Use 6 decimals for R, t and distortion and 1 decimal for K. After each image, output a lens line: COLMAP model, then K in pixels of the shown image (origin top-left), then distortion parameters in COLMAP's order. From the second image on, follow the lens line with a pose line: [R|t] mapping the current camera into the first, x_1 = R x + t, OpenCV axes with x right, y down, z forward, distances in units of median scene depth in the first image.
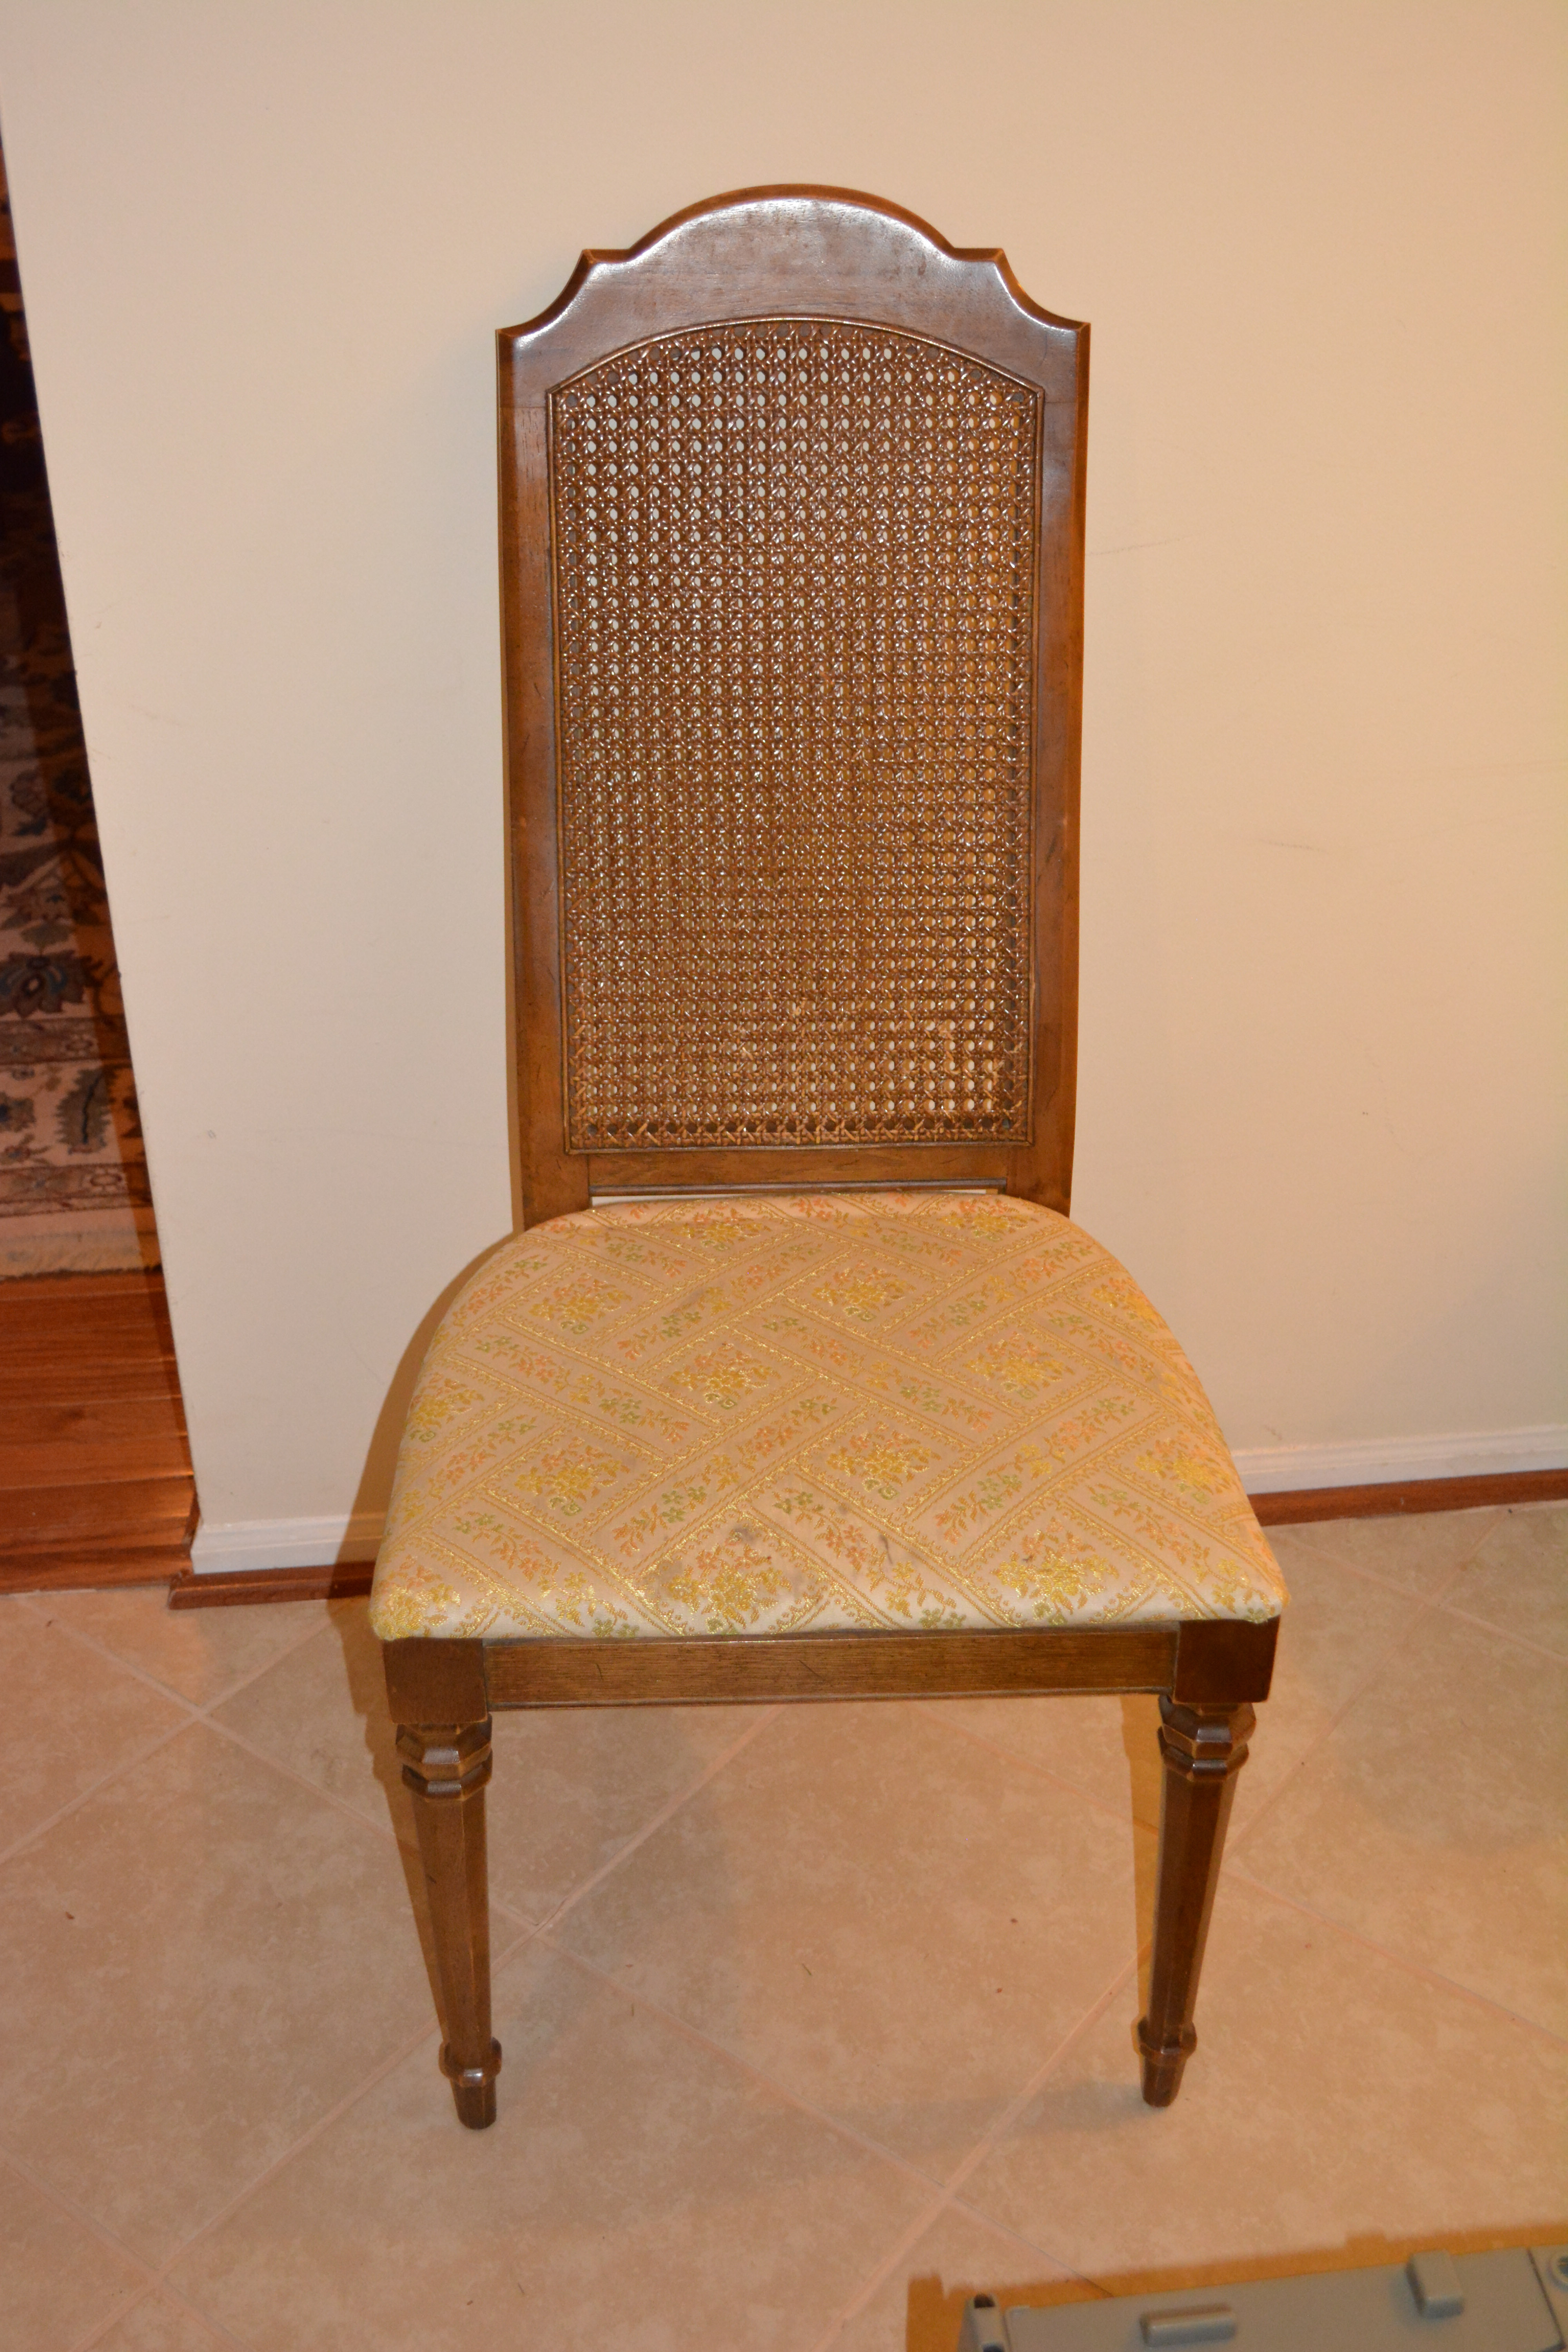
lens RADIAL K [[2649.6, 0, 801.6], [0, 2649.6, 1167.5], [0, 0, 1]] dist [-0.038847, 0.000000]
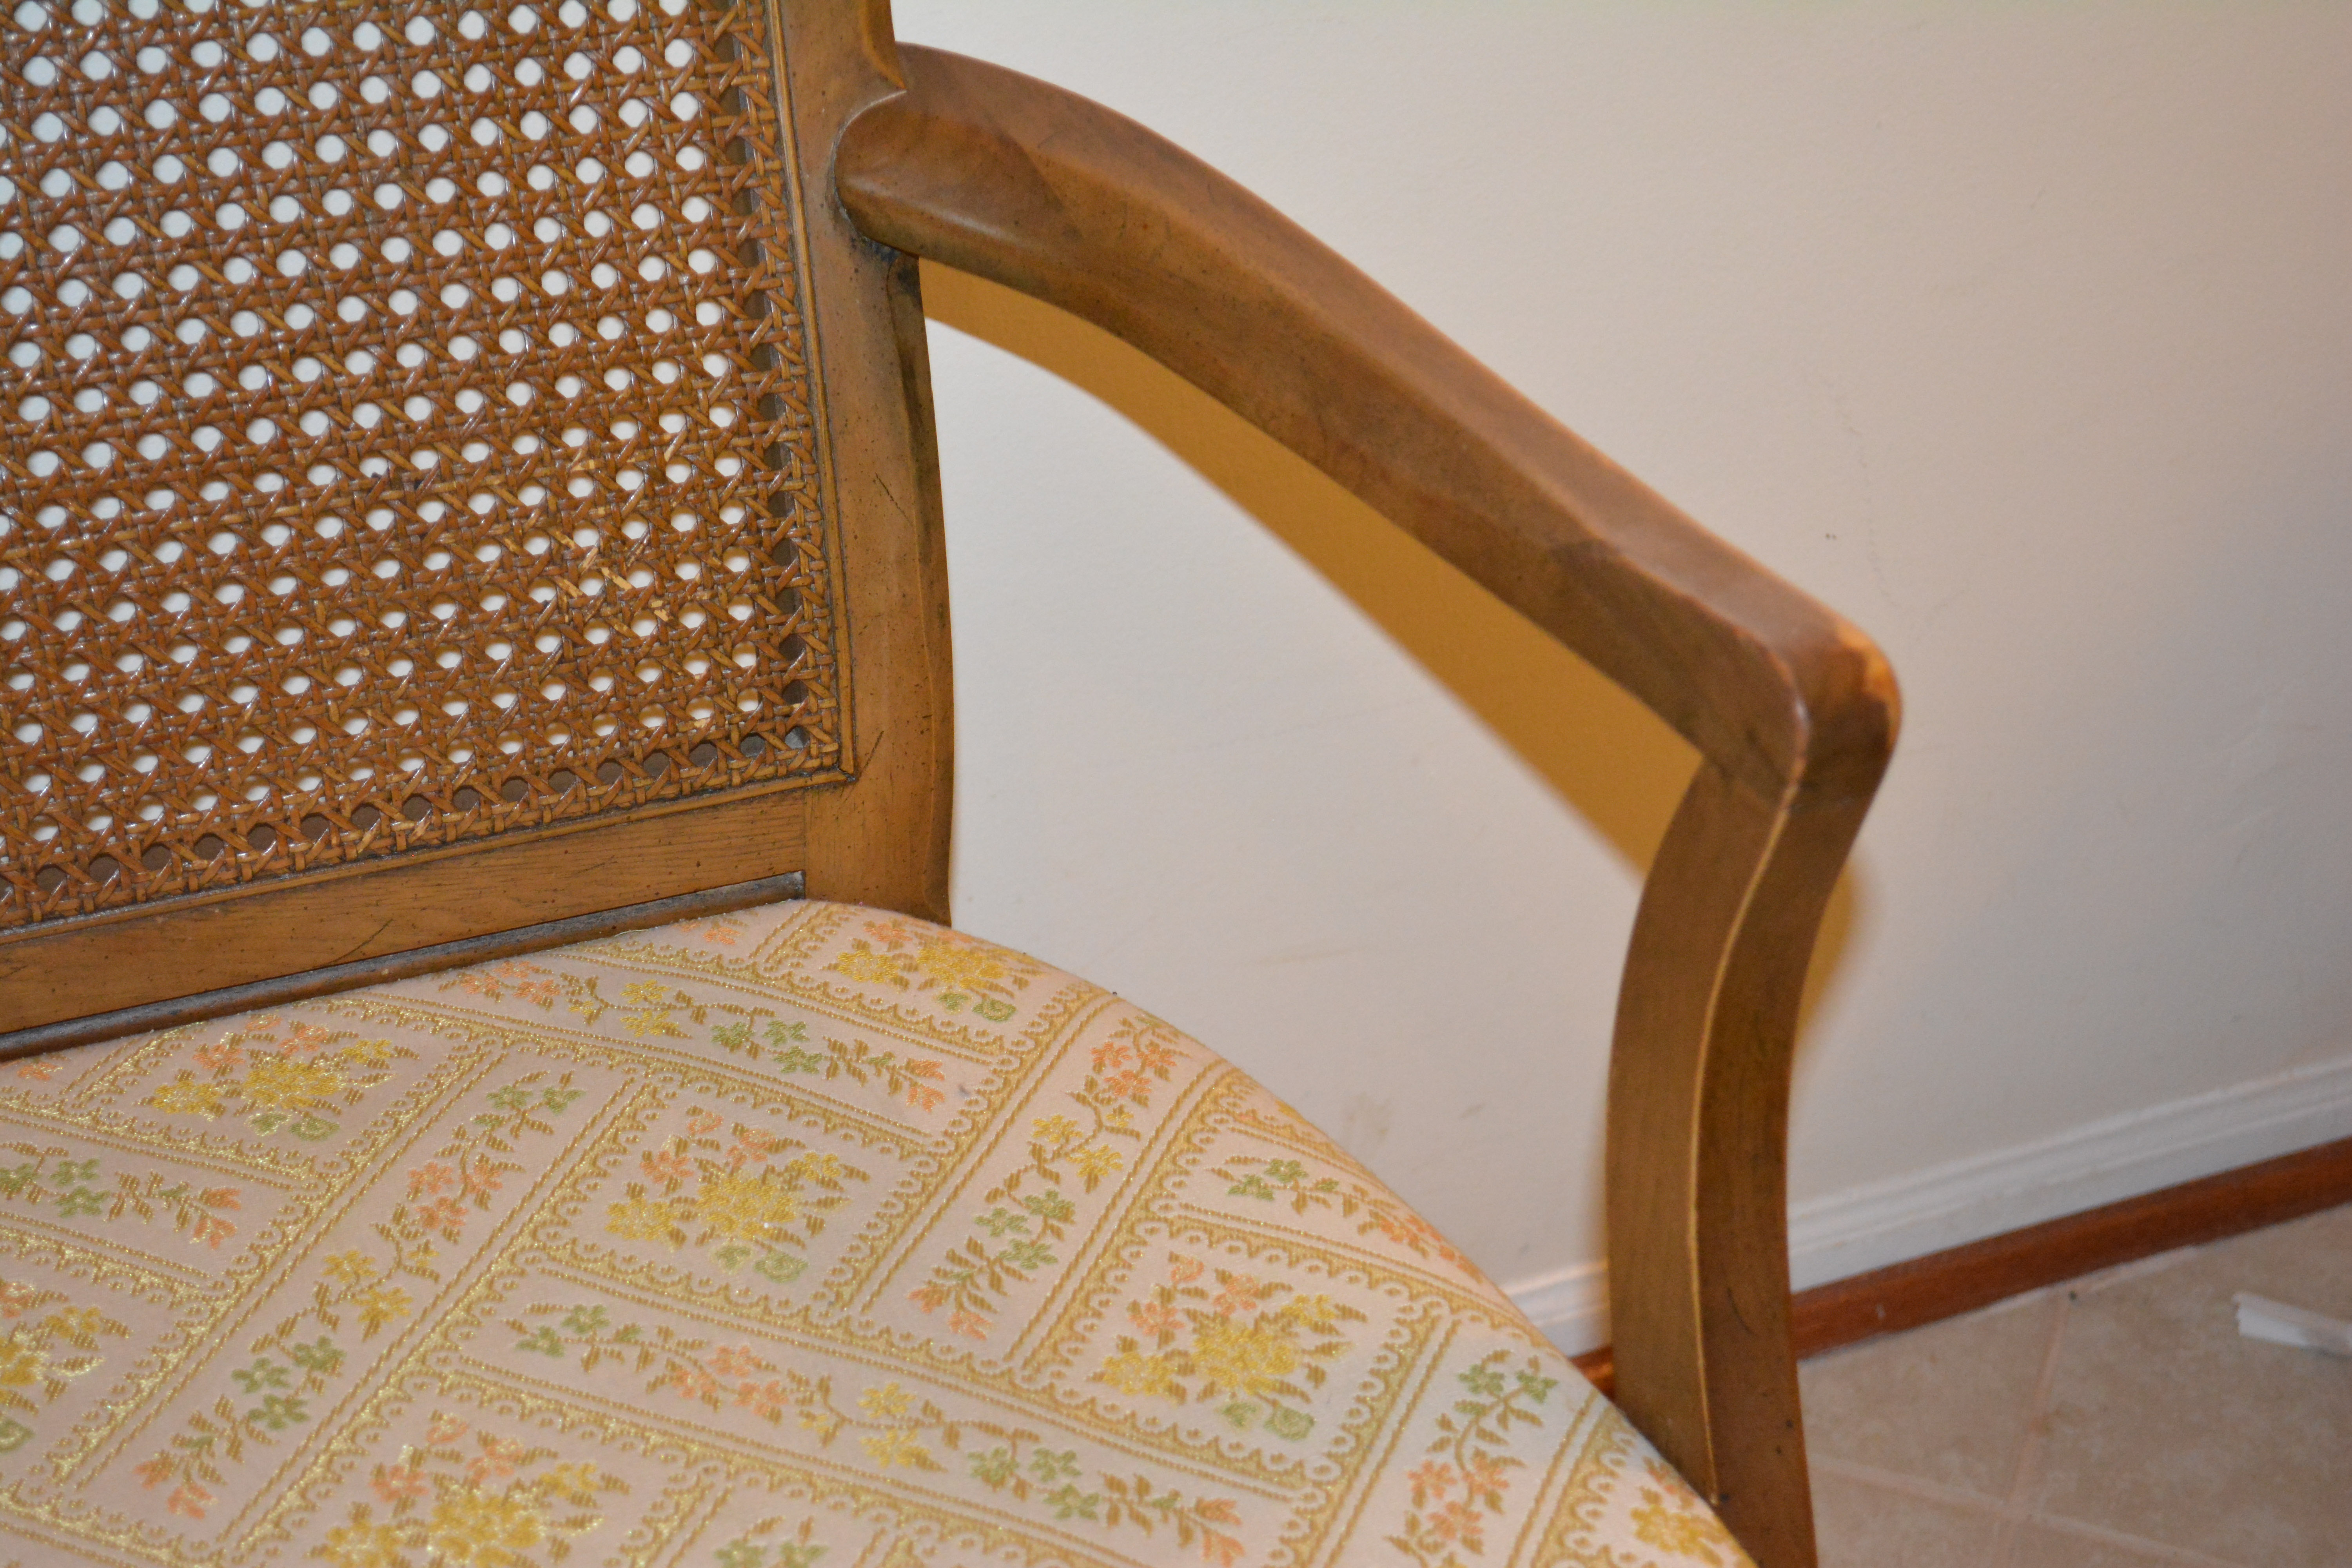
lens RADIAL K [[3940.3, 0, 1158.1], [0, 3940.3, 779.9], [0, 0, 1]] dist [-0.023723, 0.000000]
pose [[0.948222, -0.127618, 0.290841, -0.118591], [0.123170, 0.991816, 0.033633, -0.016664], [-0.292753, 0.003932, 0.956180, 0.377194]]
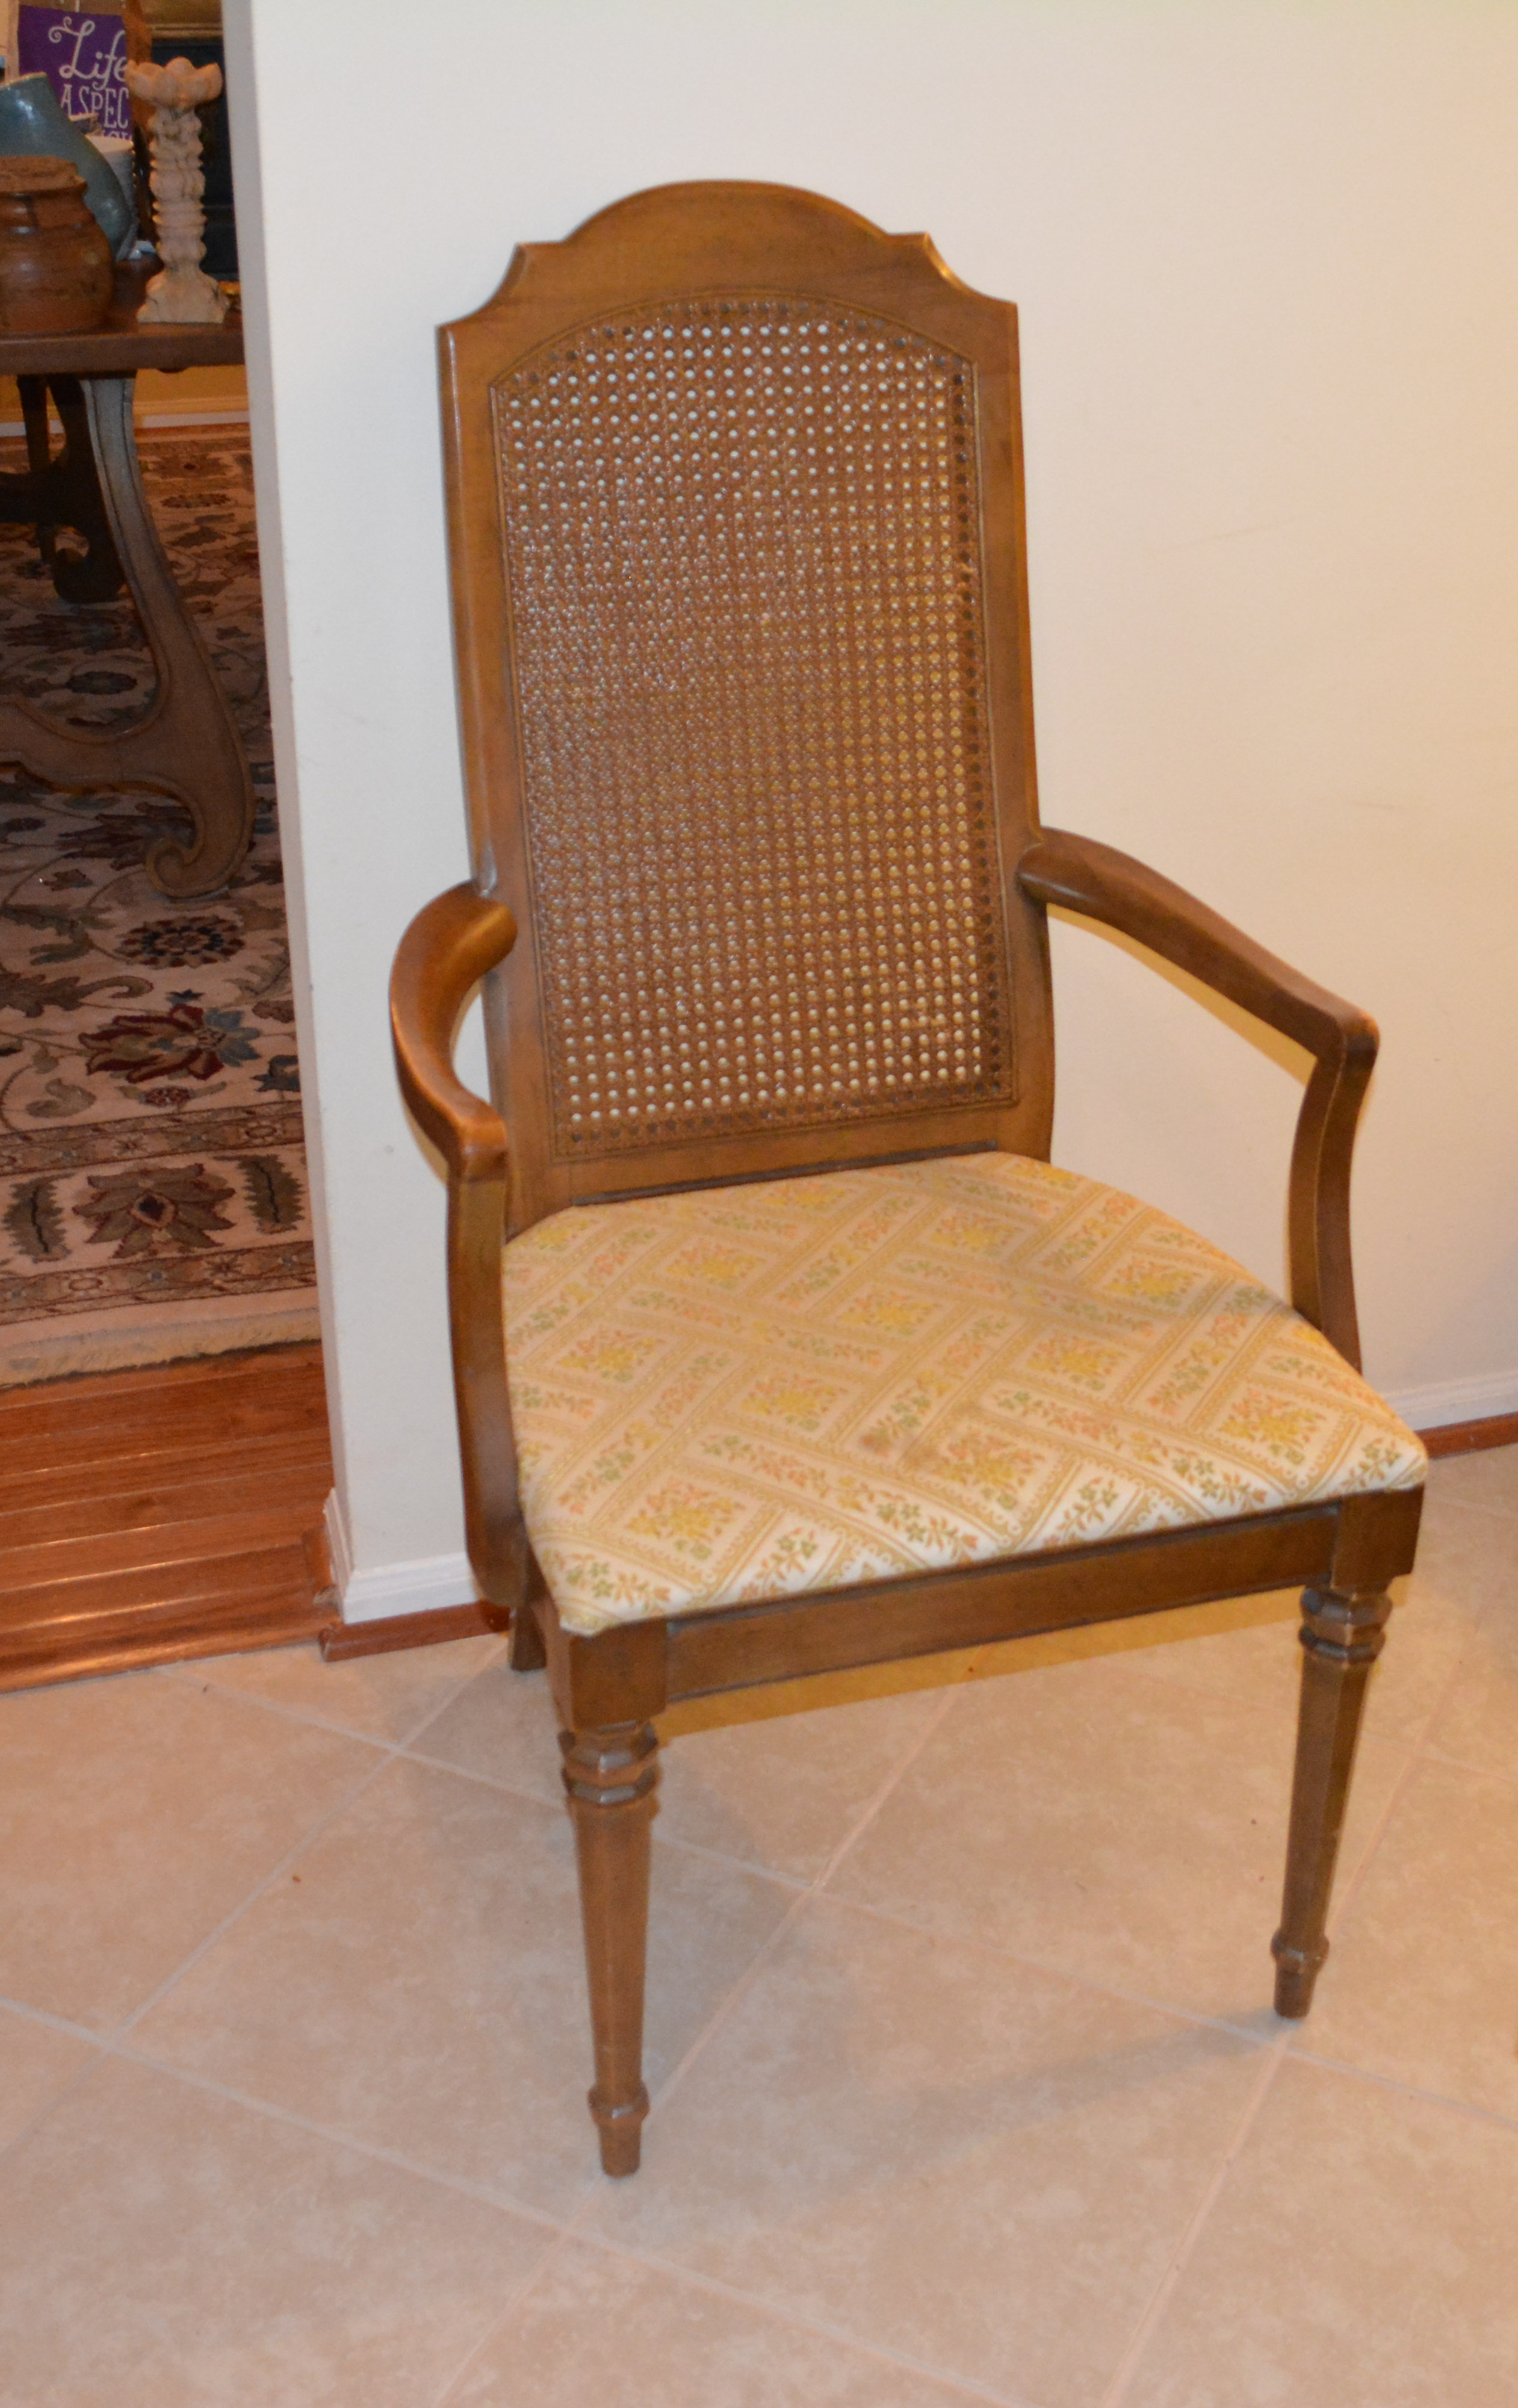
lens RADIAL K [[2937.6, 0, 912.6], [0, 2937.6, 1284.4], [0, 0, 1]] dist [-0.056411, 0.000000]
pose [[0.972227, -0.087835, 0.216933, -0.273905], [0.097745, 0.994583, -0.035360, 0.095915], [-0.212652, 0.055582, 0.975546, -0.117505]]
